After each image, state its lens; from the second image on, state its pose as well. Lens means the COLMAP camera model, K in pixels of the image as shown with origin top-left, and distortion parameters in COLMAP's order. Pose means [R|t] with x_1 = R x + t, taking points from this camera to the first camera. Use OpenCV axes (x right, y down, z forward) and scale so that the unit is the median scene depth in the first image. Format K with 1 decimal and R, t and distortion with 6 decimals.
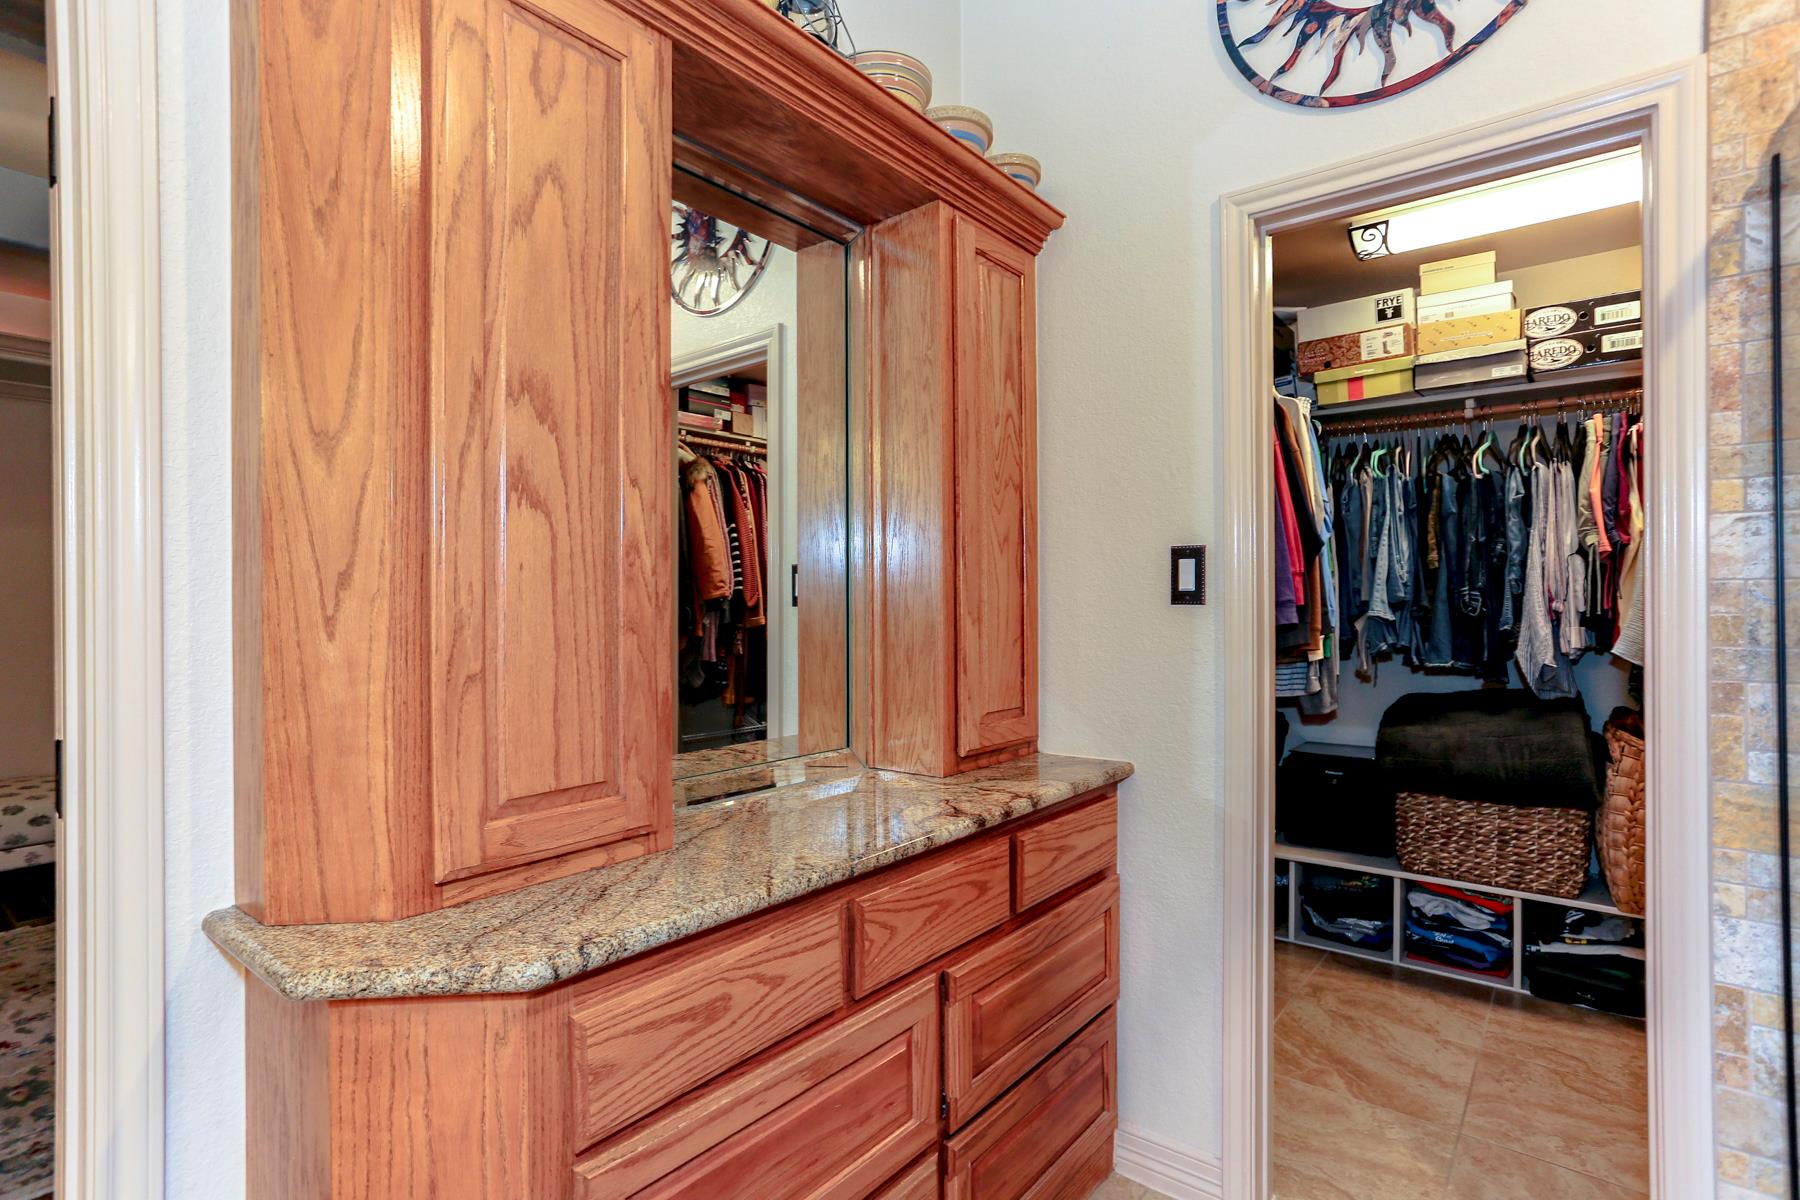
lens RADIAL K [[880.3, 0, 888.3], [0, 880.3, 605.7], [0, 0, 1]] dist [-0.047022, 0.028847]
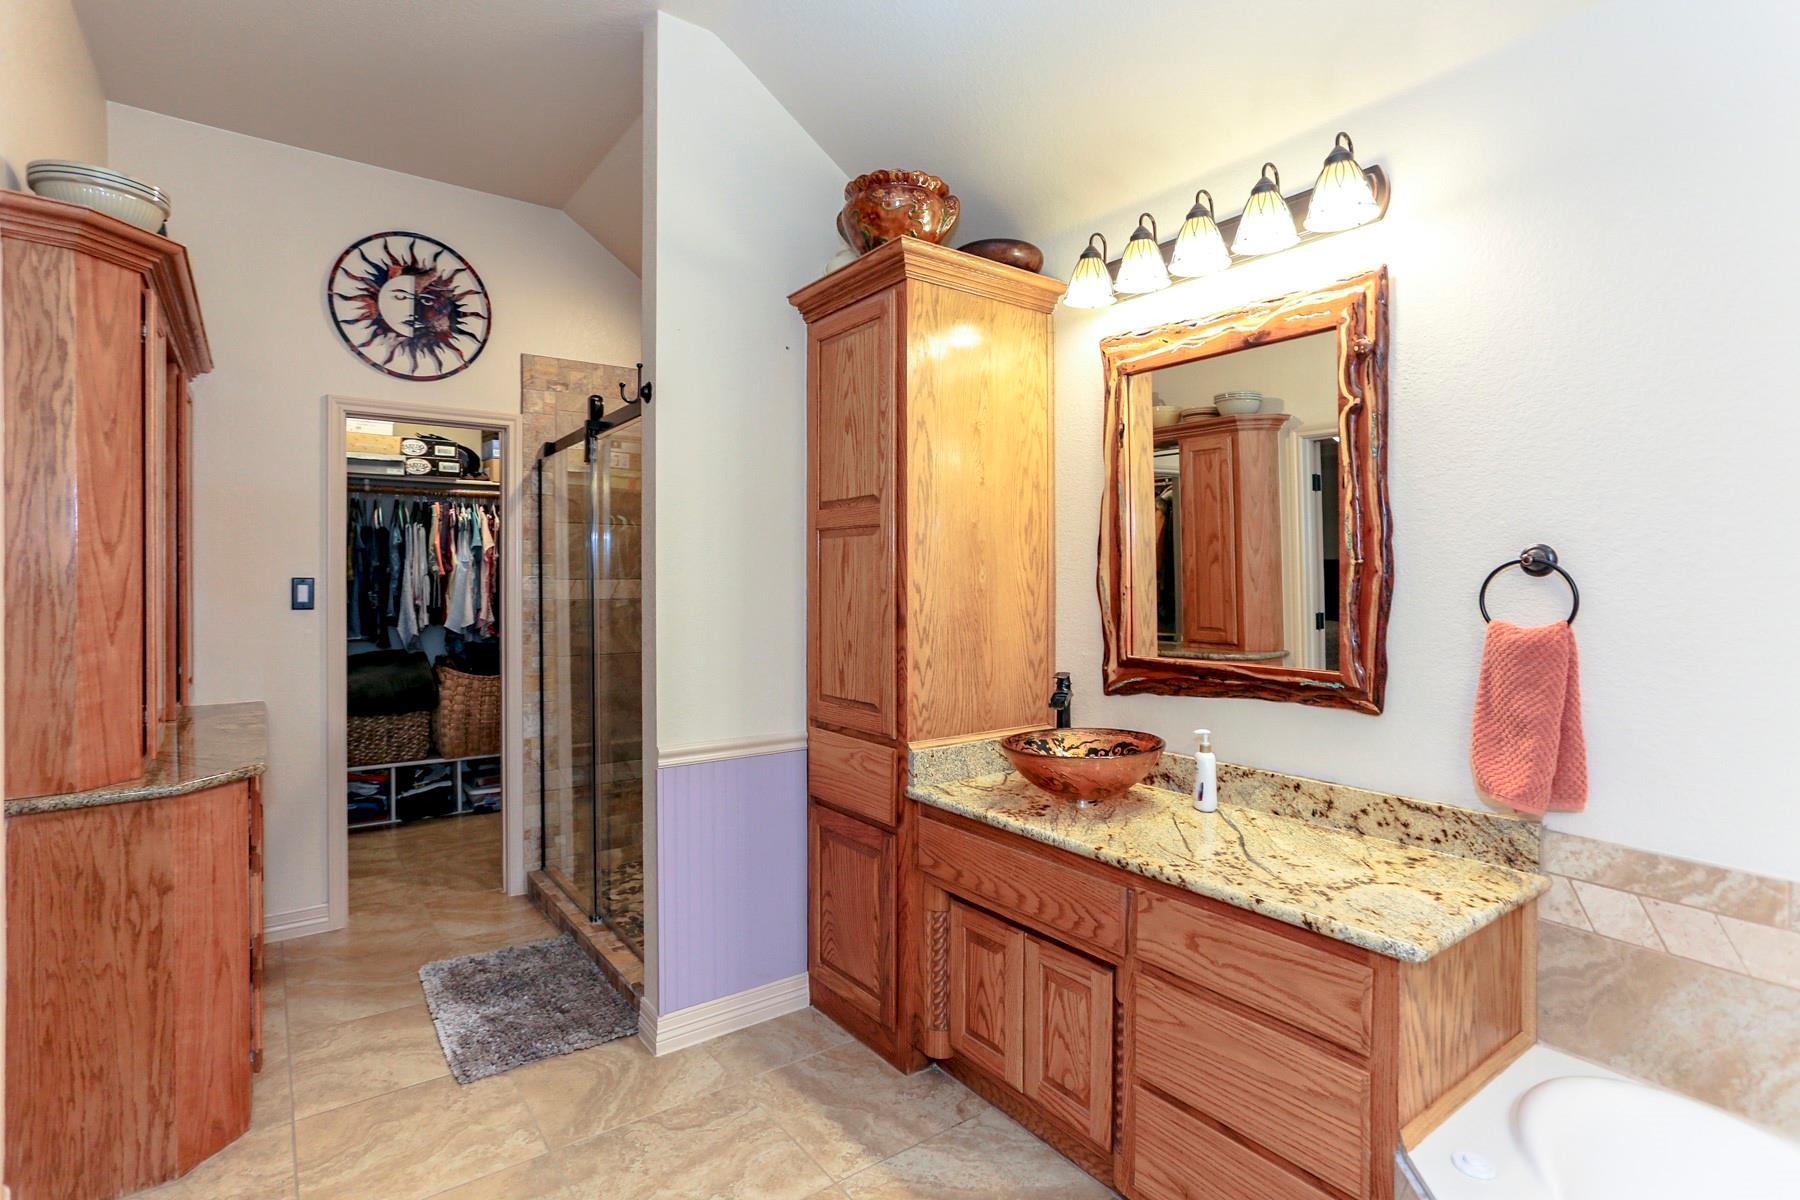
lens RADIAL K [[877.1, 0, 901.9], [0, 877.1, 585.7], [0, 0, 1]] dist [-0.056342, 0.028091]
pose [[0.249366, 0.000351, 0.968409, -1.102680], [-0.000792, 1.000000, -0.000159, -0.052715], [-0.968409, -0.000727, 0.249366, -0.675518]]
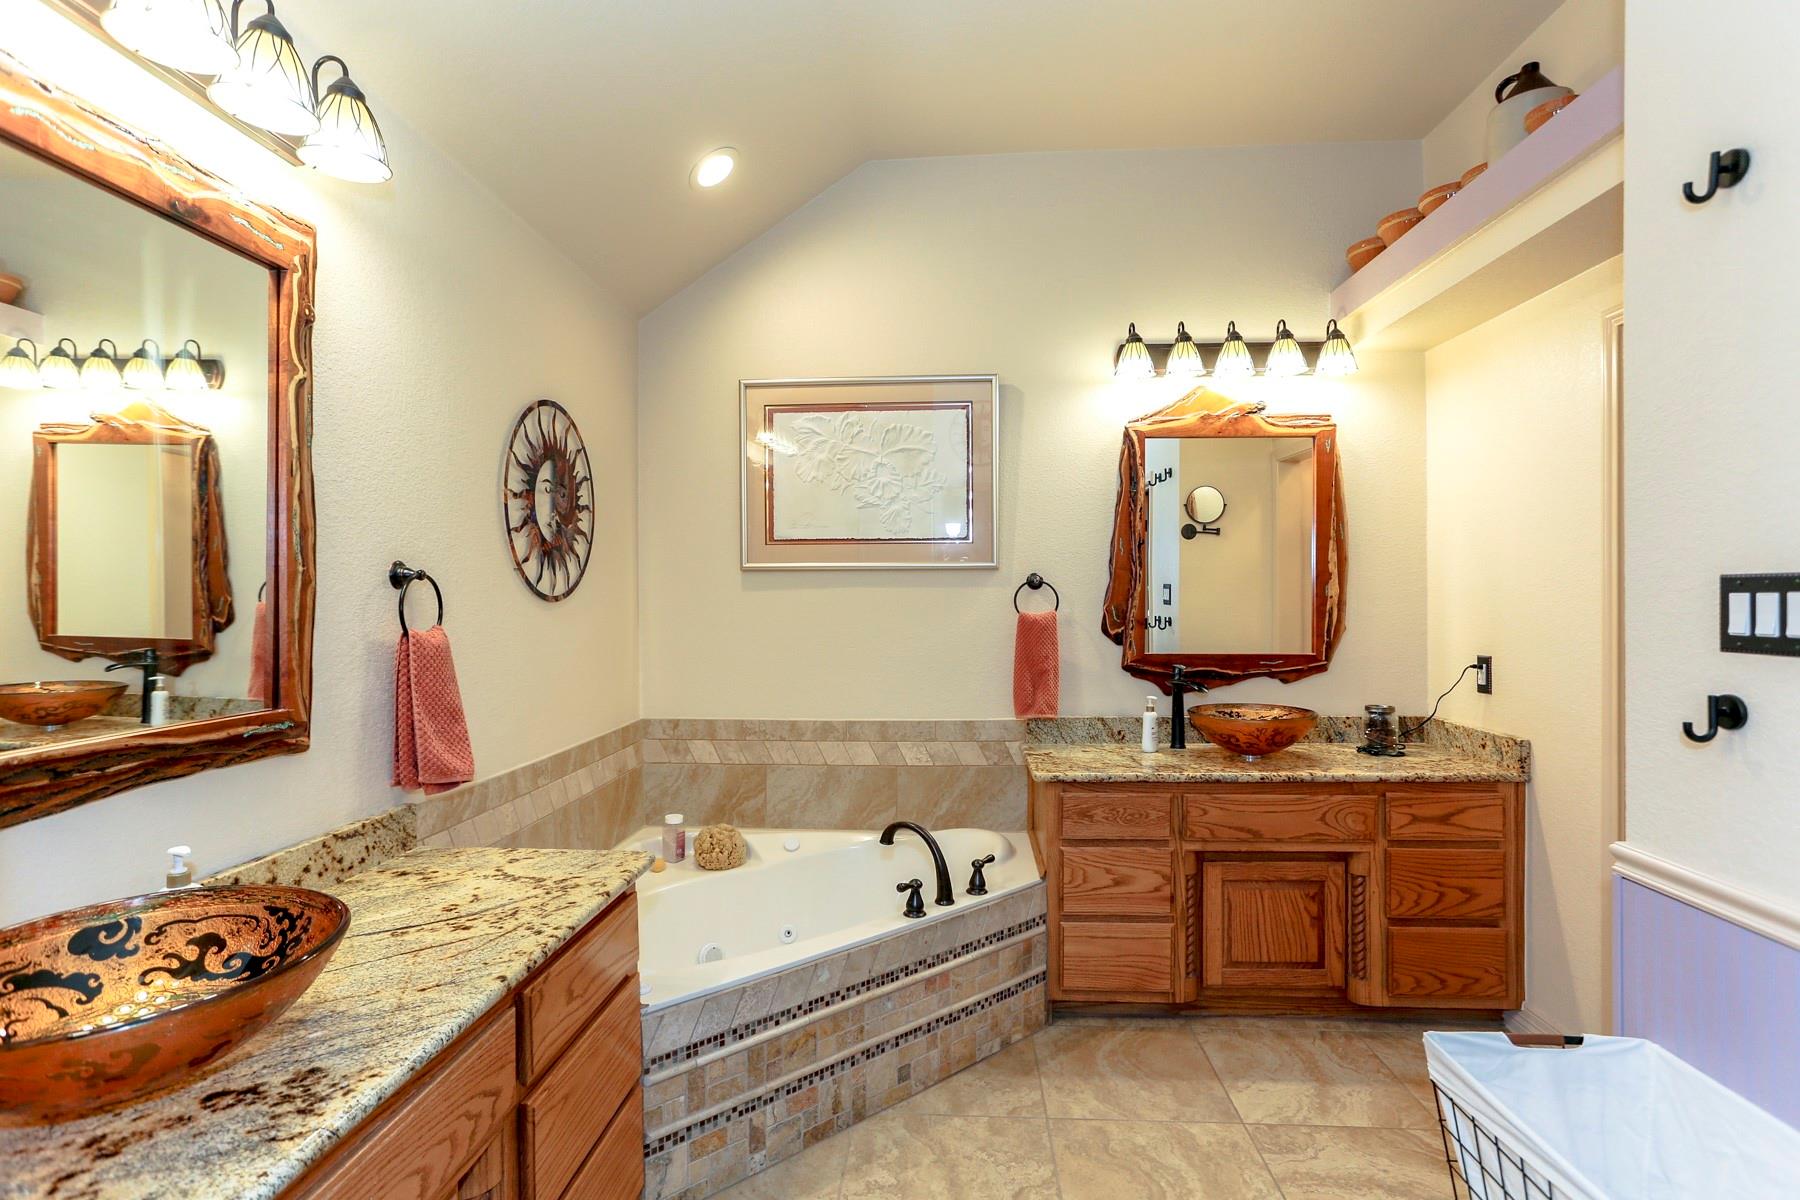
lens RADIAL K [[877.1, 0, 901.9], [0, 877.1, 585.7], [0, 0, 1]] dist [-0.056342, 0.028091]
pose [[-0.811379, -0.000028, -0.584520, 1.840197], [0.005684, 0.999952, -0.007939, -0.059602], [0.584493, -0.009764, -0.811340, 1.270852]]
